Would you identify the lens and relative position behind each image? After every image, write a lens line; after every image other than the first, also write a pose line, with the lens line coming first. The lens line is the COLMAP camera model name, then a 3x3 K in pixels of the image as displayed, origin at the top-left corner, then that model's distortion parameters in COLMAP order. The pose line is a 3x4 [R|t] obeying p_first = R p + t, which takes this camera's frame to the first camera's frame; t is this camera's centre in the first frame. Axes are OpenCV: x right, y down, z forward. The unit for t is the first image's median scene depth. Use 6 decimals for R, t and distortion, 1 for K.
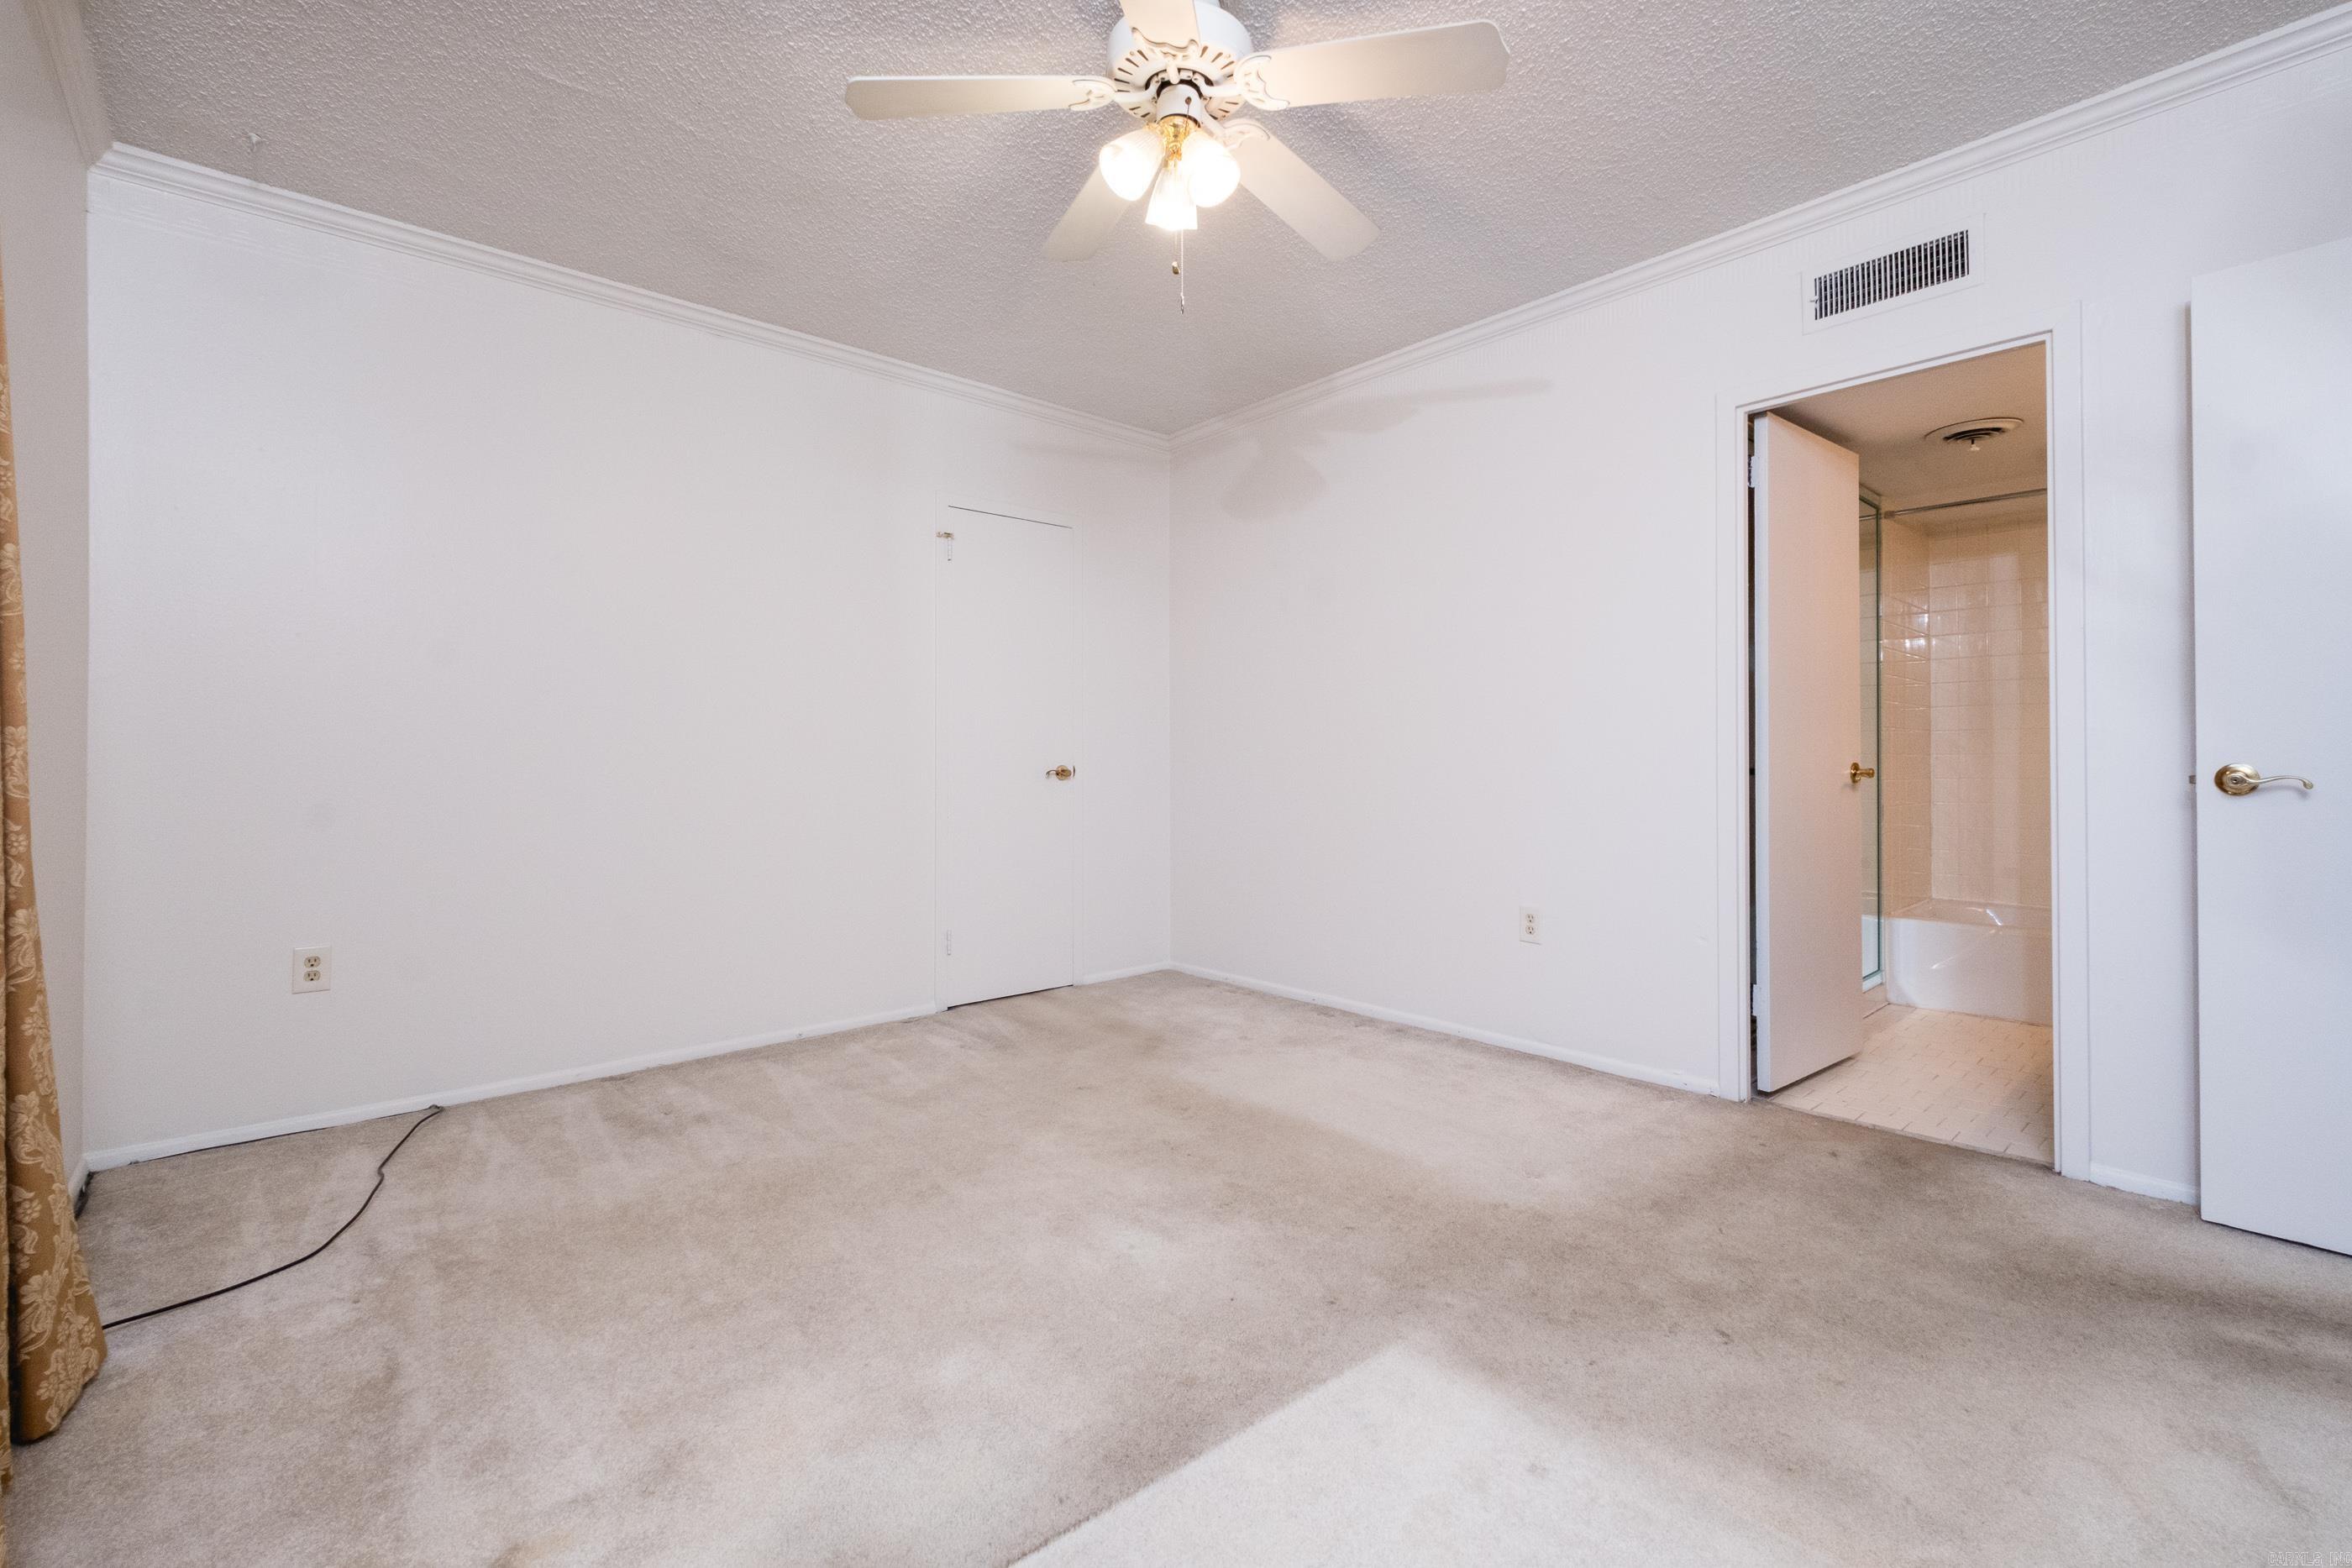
lens RADIAL K [[1011.8, 0, 1176.1], [0, 1011.8, 750.0], [0, 0, 1]] dist [-0.028364, -0.000035]
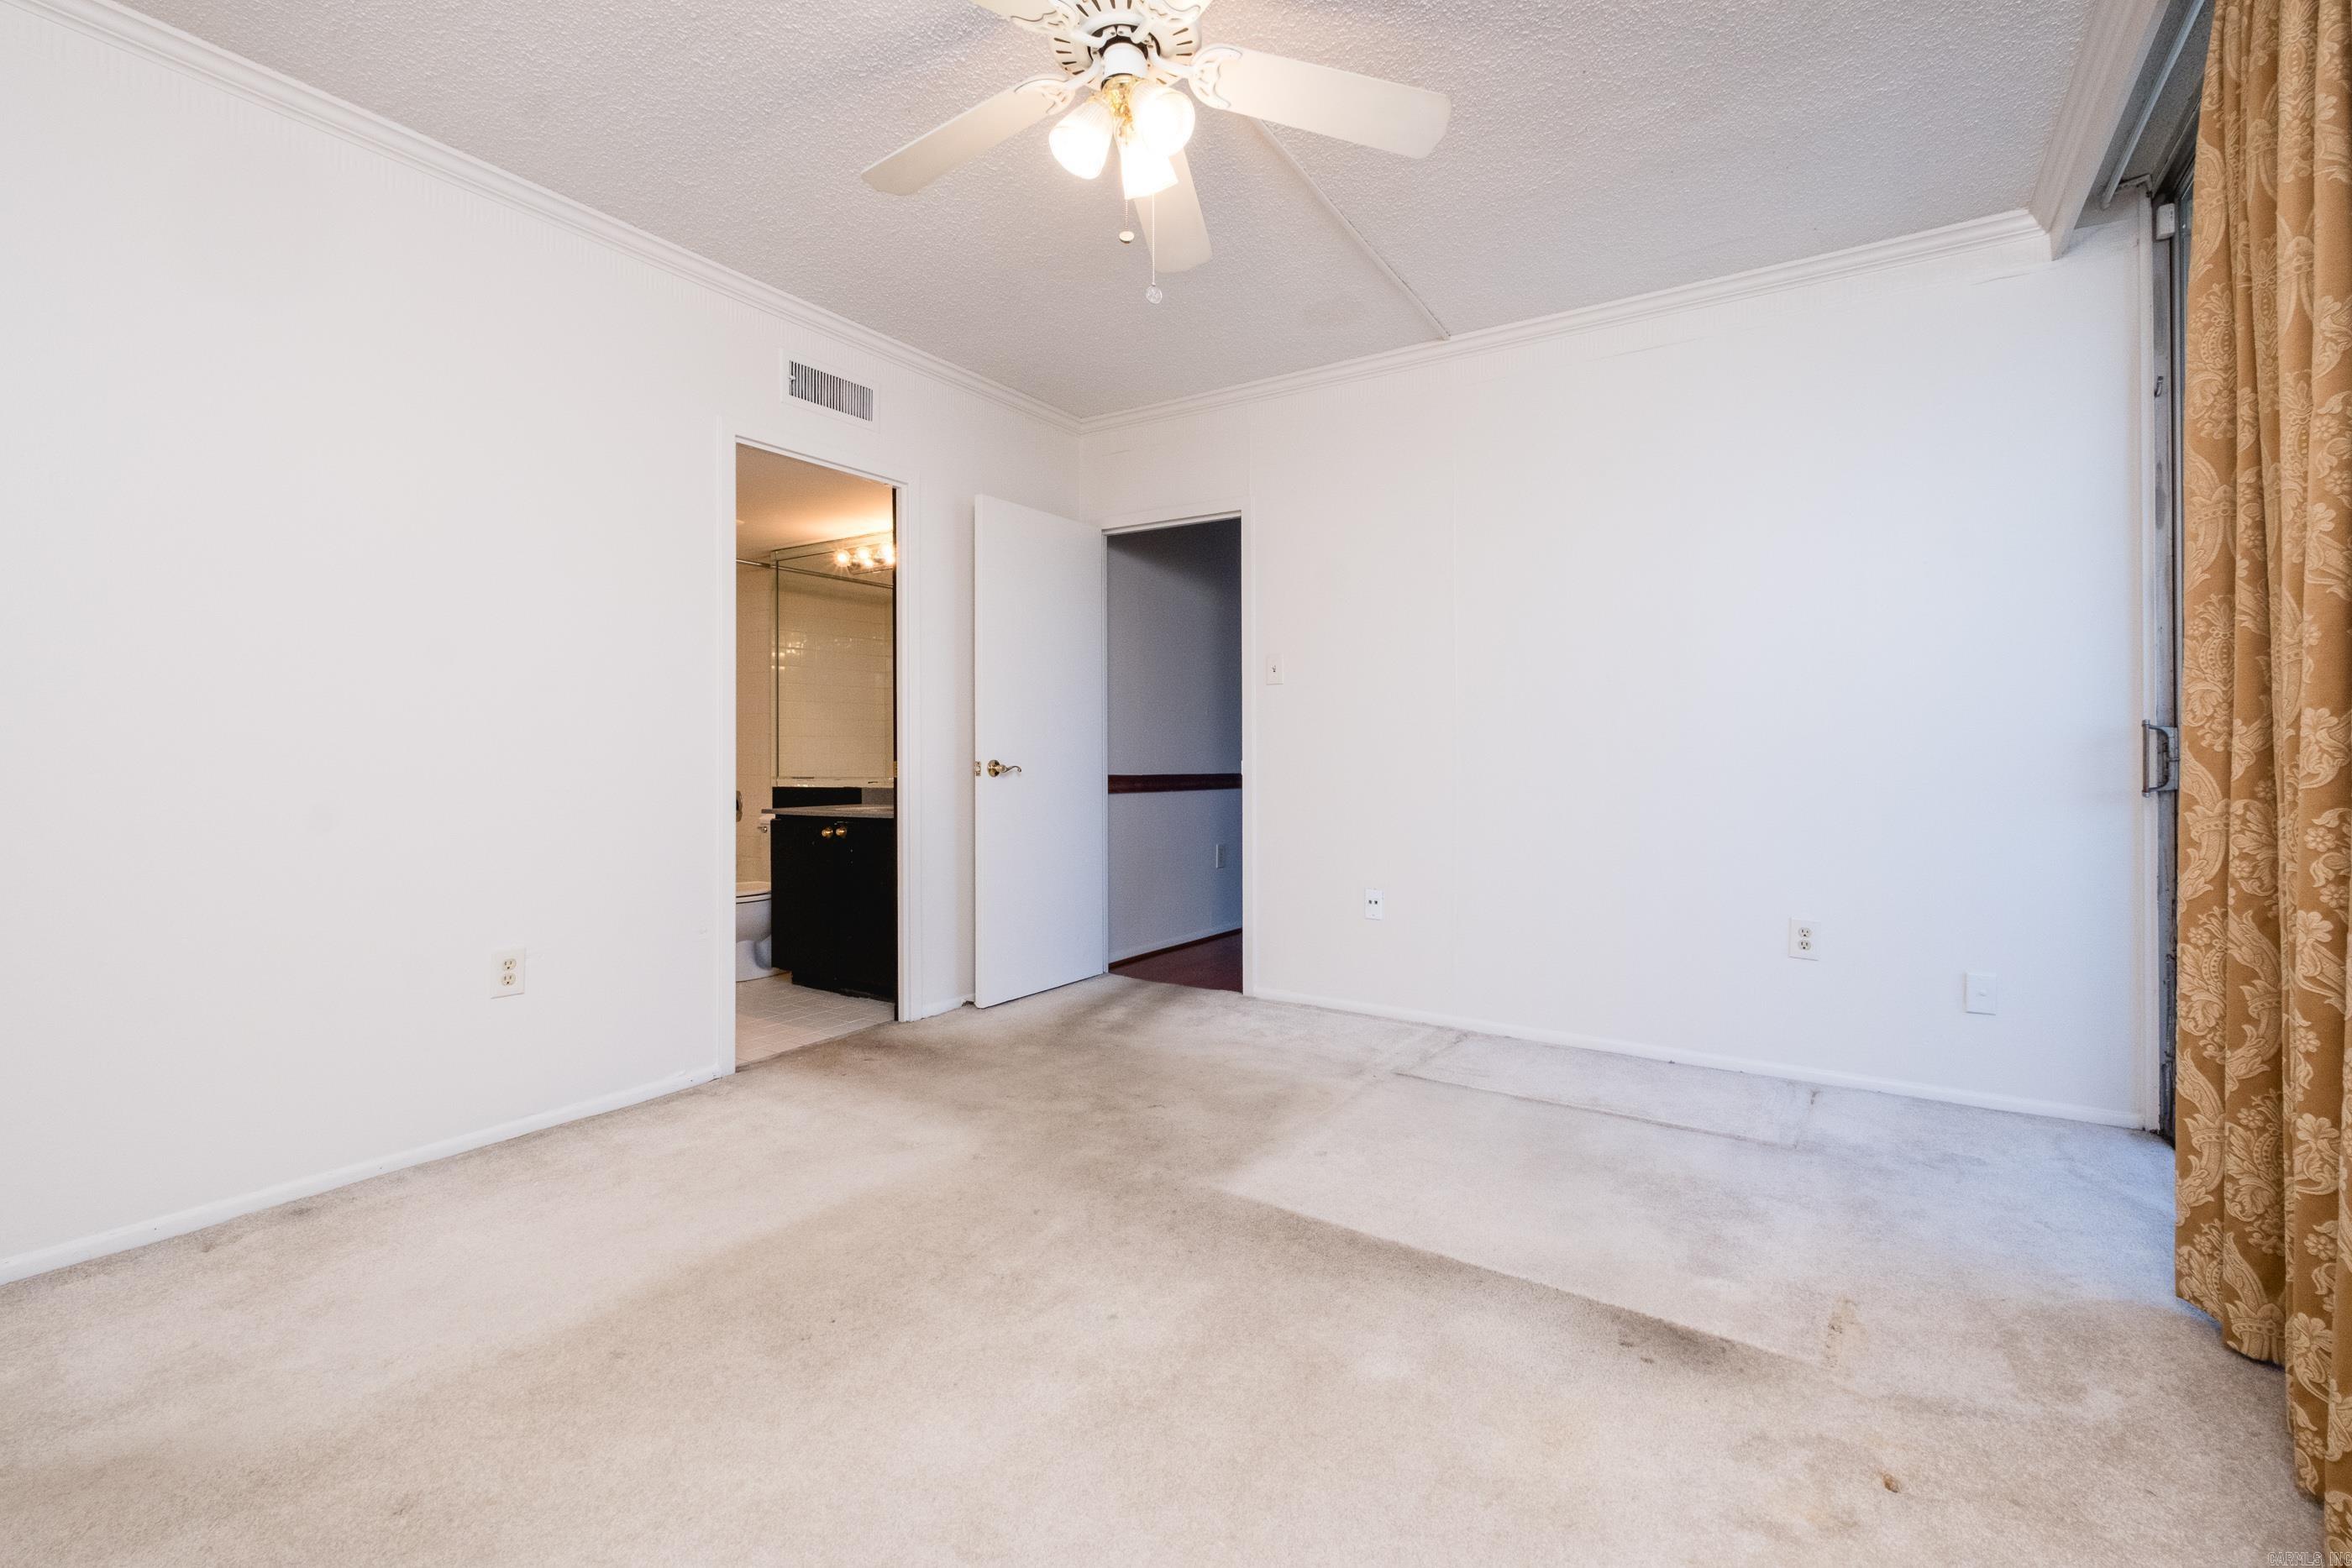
lens RADIAL K [[1031.8, 0, 1185.4], [0, 1031.8, 735.5], [0, 0, 1]] dist [-0.001252, -0.003704]
pose [[-0.285253, 0.014962, 0.958335, -0.945610], [-0.006587, 0.999824, -0.017571, 0.001457], [-0.958430, -0.011325, -0.285104, 1.222566]]
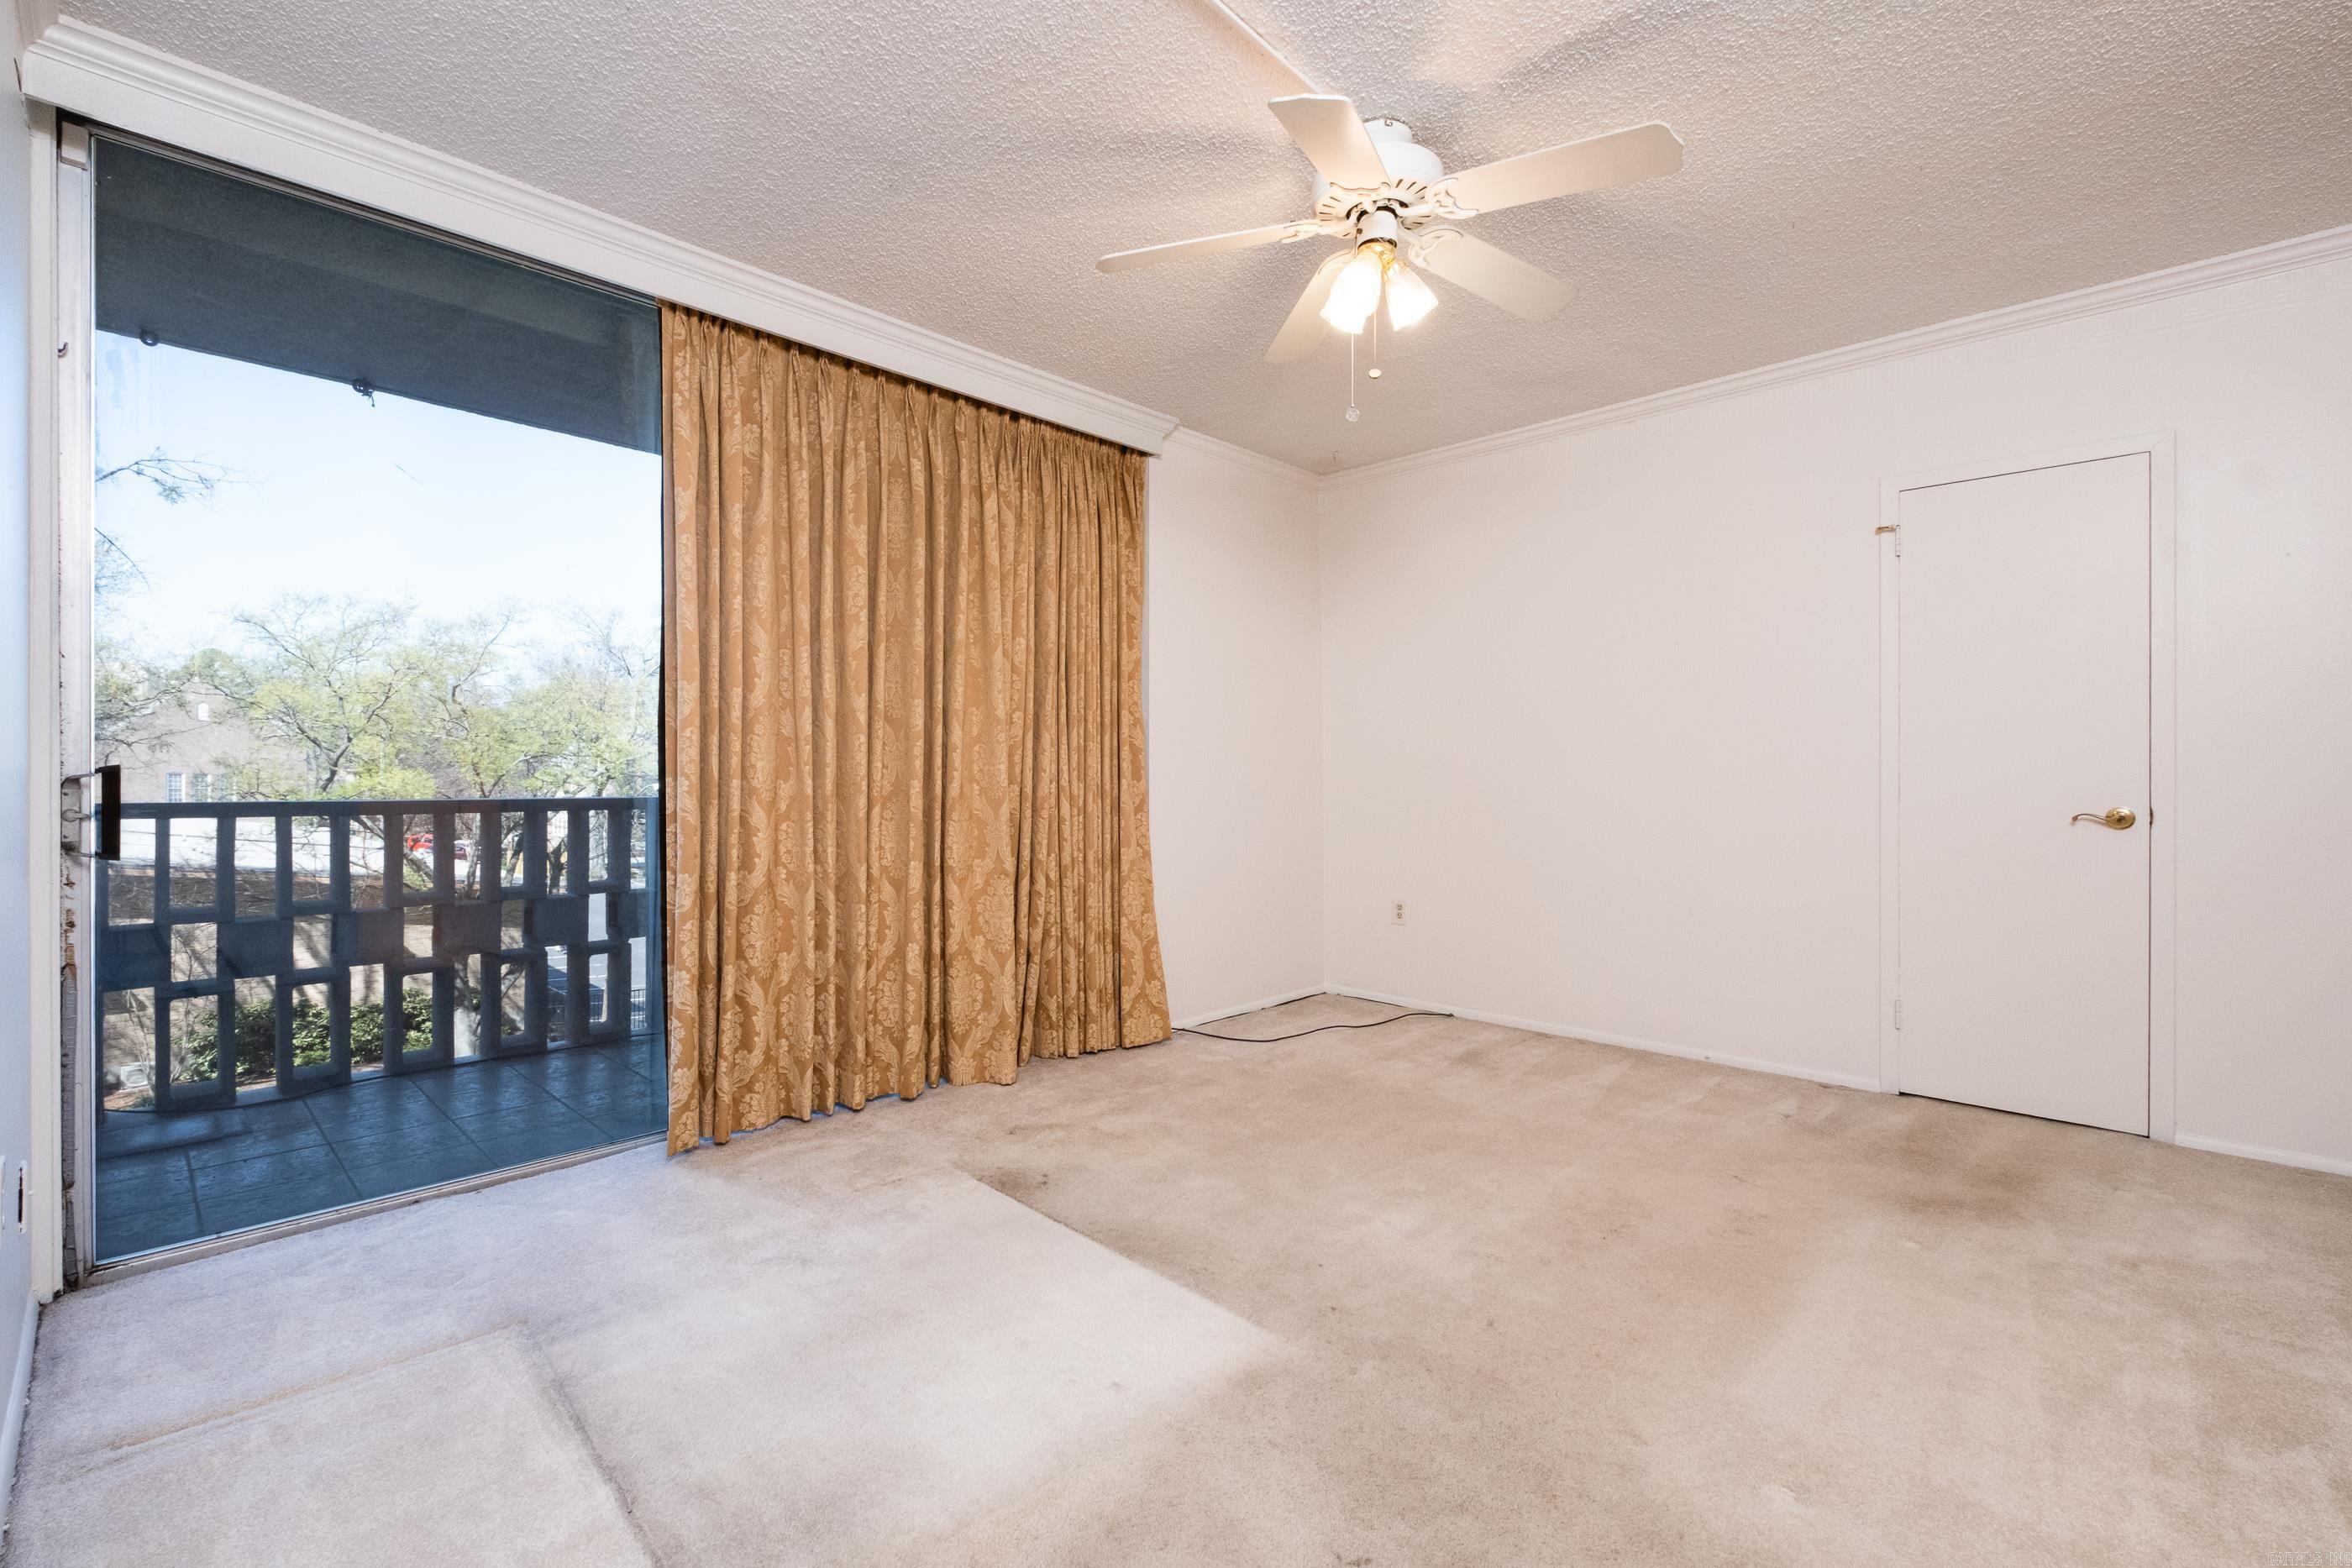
lens RADIAL K [[1029.9, 0, 1173.0], [0, 1029.9, 774.4], [0, 0, 1]] dist [-0.001456, -0.001085]
pose [[0.101511, 0.018621, -0.994660, 1.108806], [-0.008778, 0.999803, 0.017821, -0.031576], [0.994796, 0.006922, 0.101654, 0.650913]]
